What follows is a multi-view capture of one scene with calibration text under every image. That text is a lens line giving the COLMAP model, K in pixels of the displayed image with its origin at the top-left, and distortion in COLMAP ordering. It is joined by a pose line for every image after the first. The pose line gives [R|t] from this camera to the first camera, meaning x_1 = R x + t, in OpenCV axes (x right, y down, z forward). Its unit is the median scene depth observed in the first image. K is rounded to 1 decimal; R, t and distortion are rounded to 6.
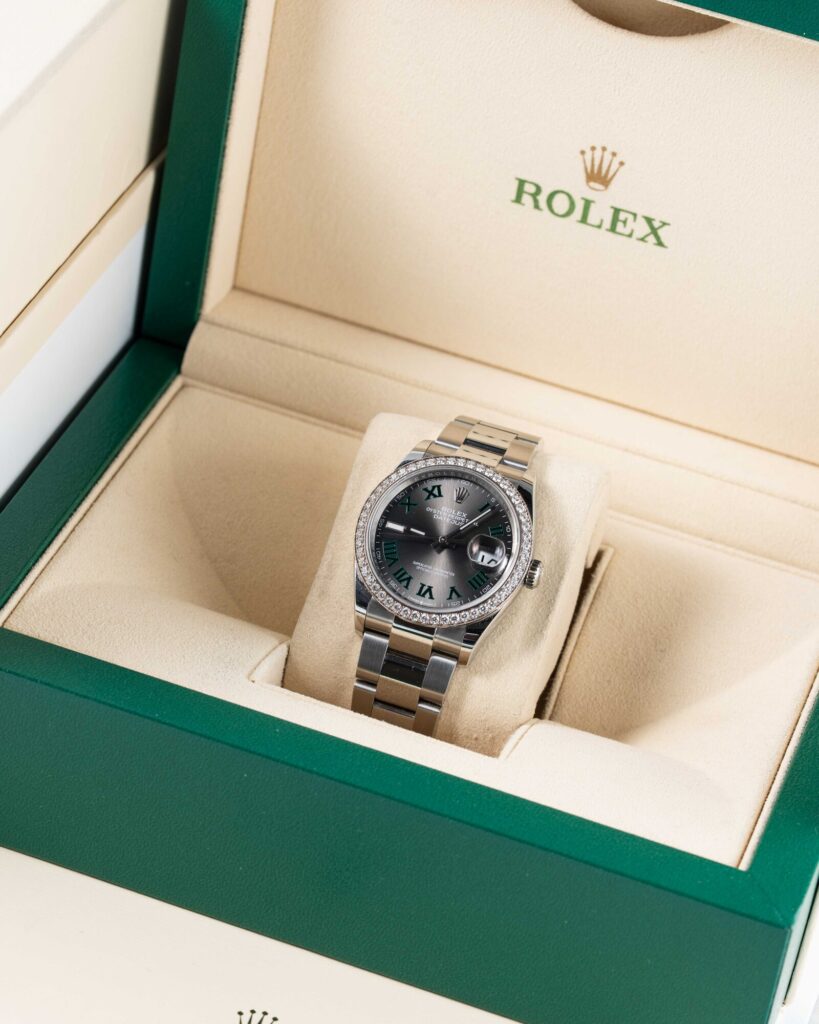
lens RADIAL K [[3792.4, 0, 409.5], [0, 3792.4, 512.0], [0, 0, 1]] dist [0.106934, -2.480367]
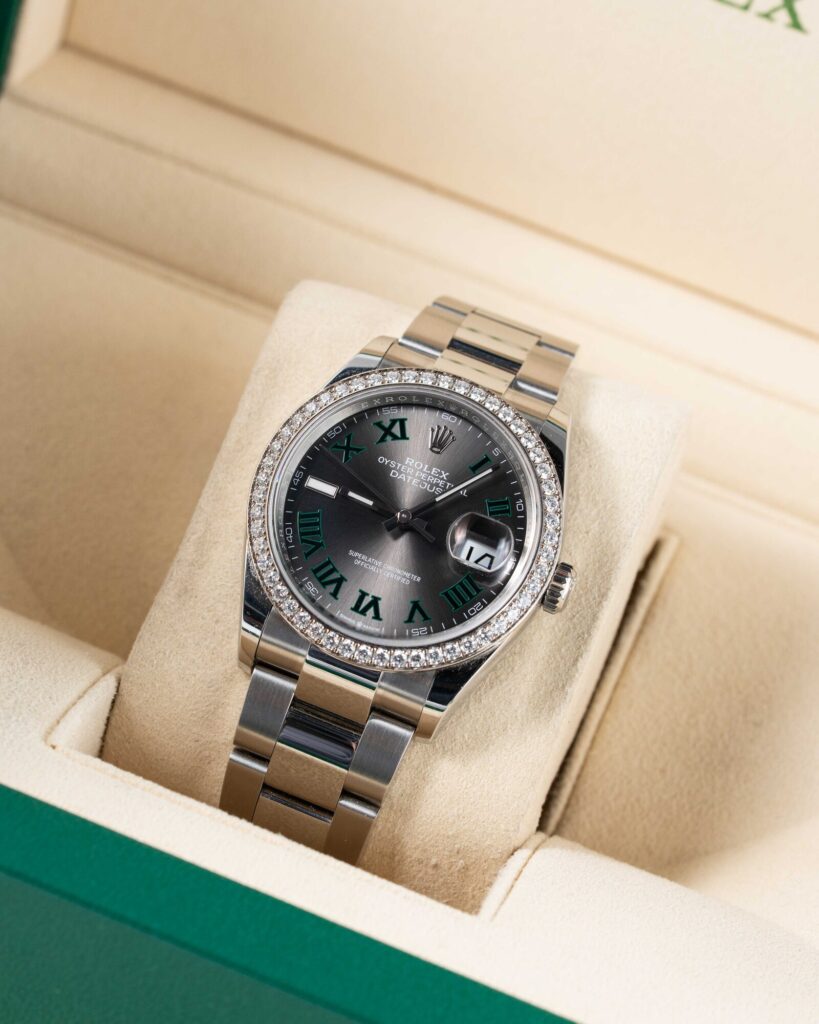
lens RADIAL K [[3792.4, 0, 409.5], [0, 3792.4, 512.0], [0, 0, 1]] dist [0.106934, -2.480367]
pose [[0.995611, 0.070903, 0.061079, -0.025081], [-0.074205, 0.995802, 0.053596, -0.023752], [-0.057023, -0.057893, 0.996693, 0.431674]]
